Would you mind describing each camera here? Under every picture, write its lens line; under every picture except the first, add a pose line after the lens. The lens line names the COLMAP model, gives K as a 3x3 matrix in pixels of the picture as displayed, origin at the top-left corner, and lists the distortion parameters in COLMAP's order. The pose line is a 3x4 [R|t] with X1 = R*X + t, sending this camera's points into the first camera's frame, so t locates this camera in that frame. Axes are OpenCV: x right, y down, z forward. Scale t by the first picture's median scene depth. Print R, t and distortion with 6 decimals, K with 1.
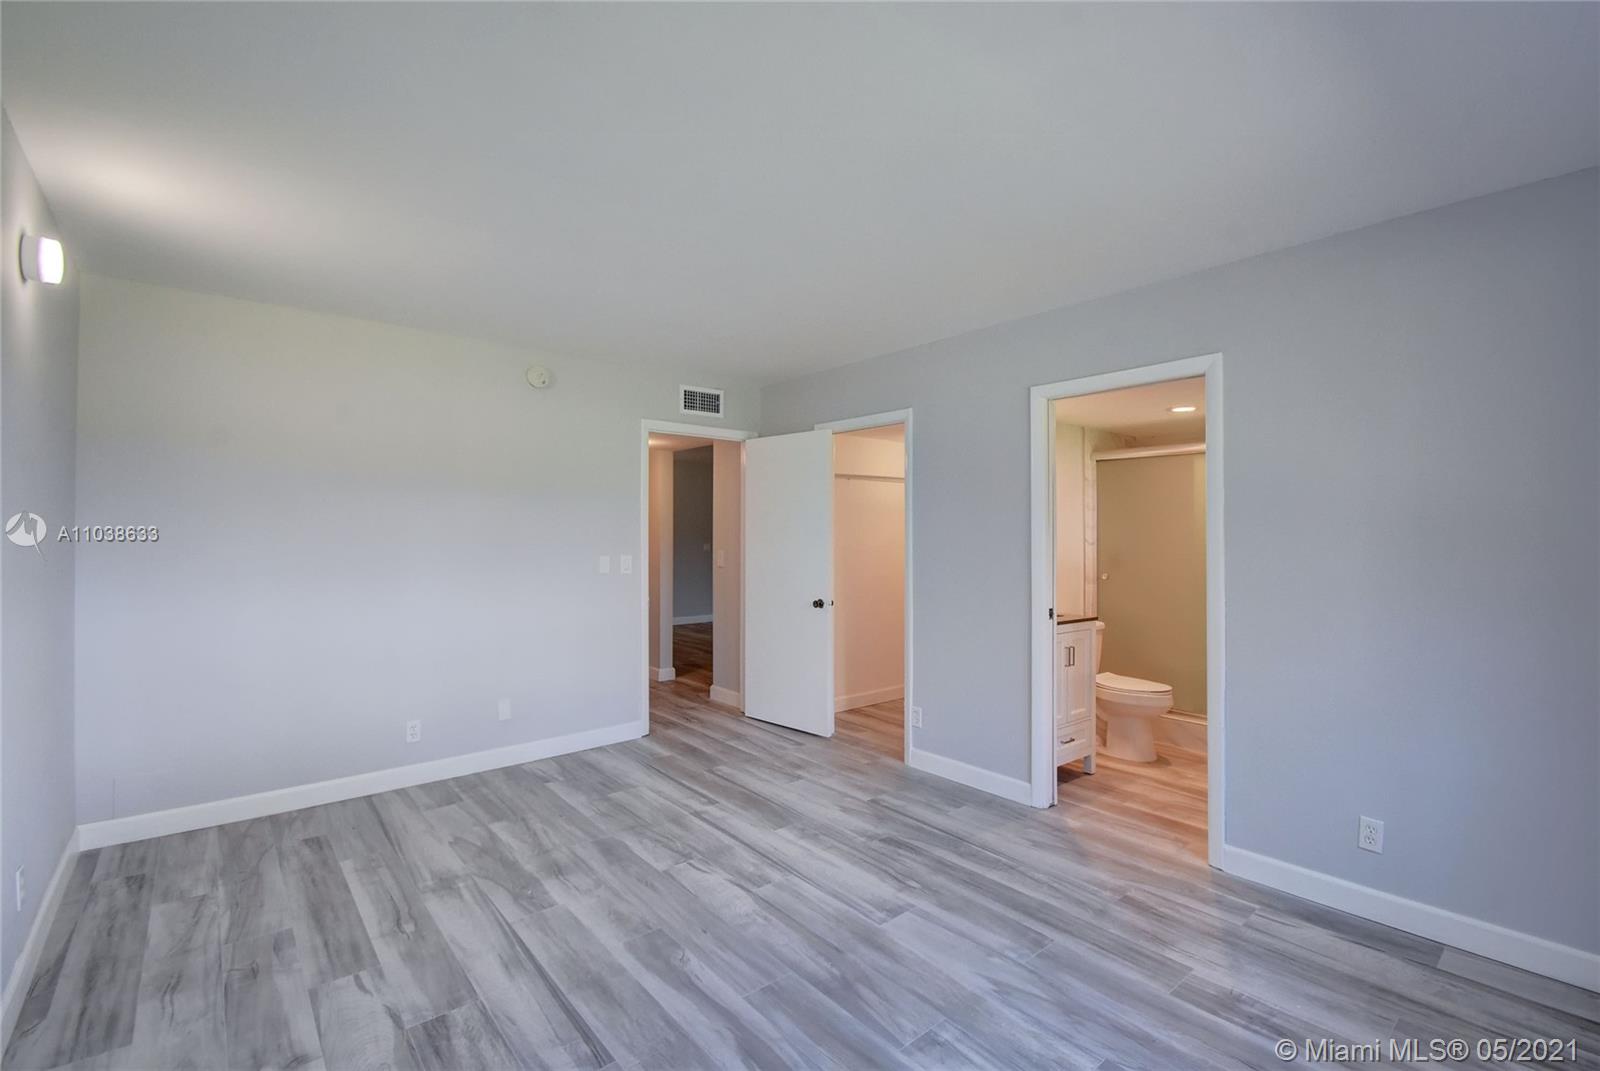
lens RADIAL K [[706.6, 0, 814.6], [0, 706.6, 527.6], [0, 0, 1]] dist [0.003268, -0.010931]
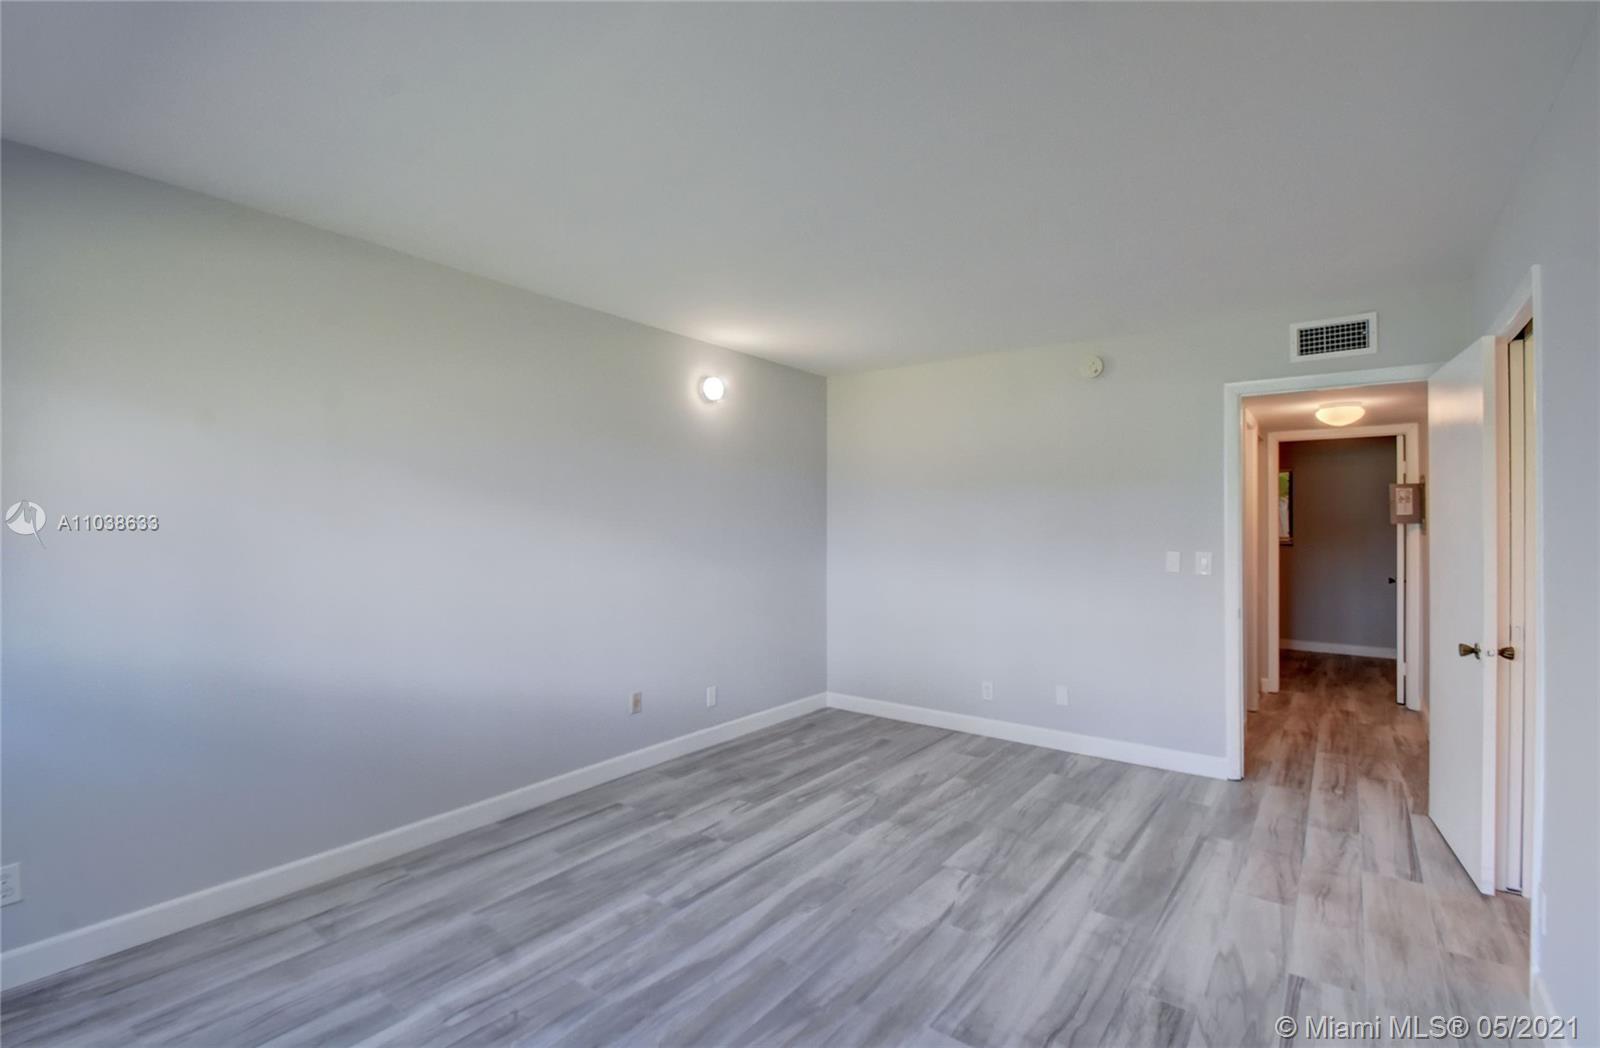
lens RADIAL K [[697.8, 0, 814.1], [0, 697.8, 515.7], [0, 0, 1]] dist [-0.011755, -0.003171]
pose [[0.223627, -0.015715, -0.974548, 0.642631], [0.004856, 0.999876, -0.015009, 0.010553], [0.974663, -0.001376, 0.223675, 0.560301]]
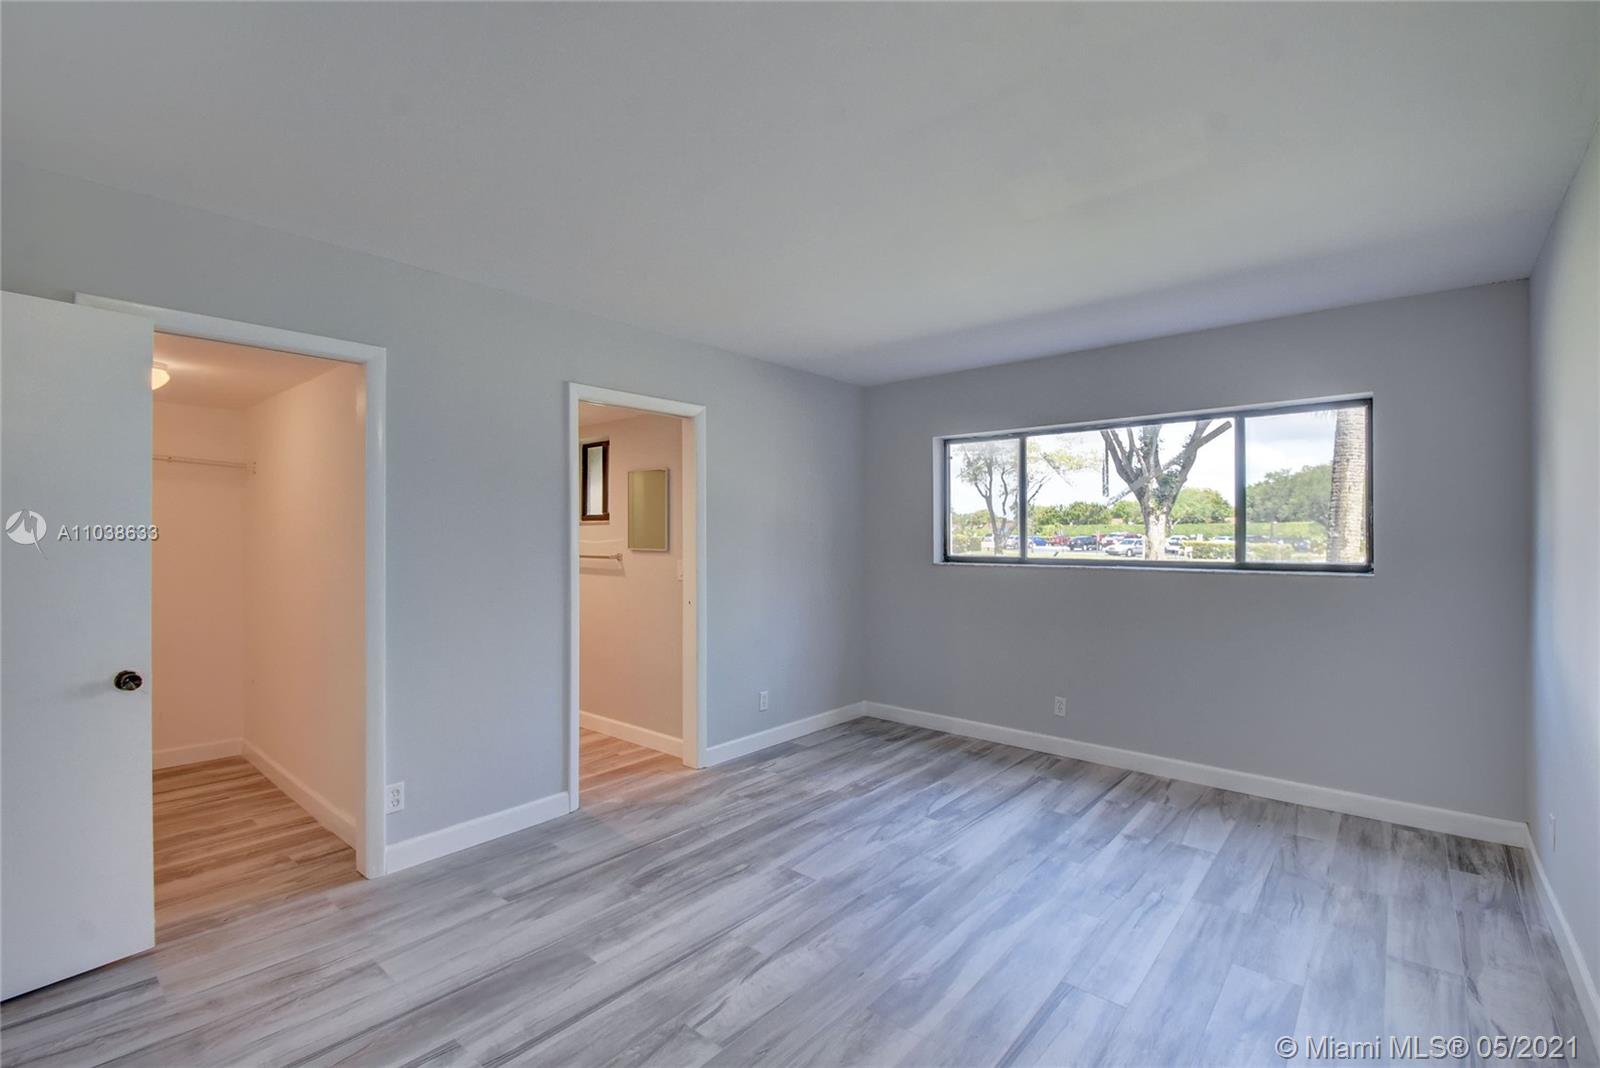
lens RADIAL K [[711.1, 0, 812.8], [0, 711.1, 534.9], [0, 0, 1]] dist [-0.001058, -0.008613]
pose [[-0.172004, -0.005177, 0.985083, -0.810579], [-0.009491, 0.999948, 0.003598, 0.004328], [-0.985051, -0.008731, -0.172044, 0.953812]]
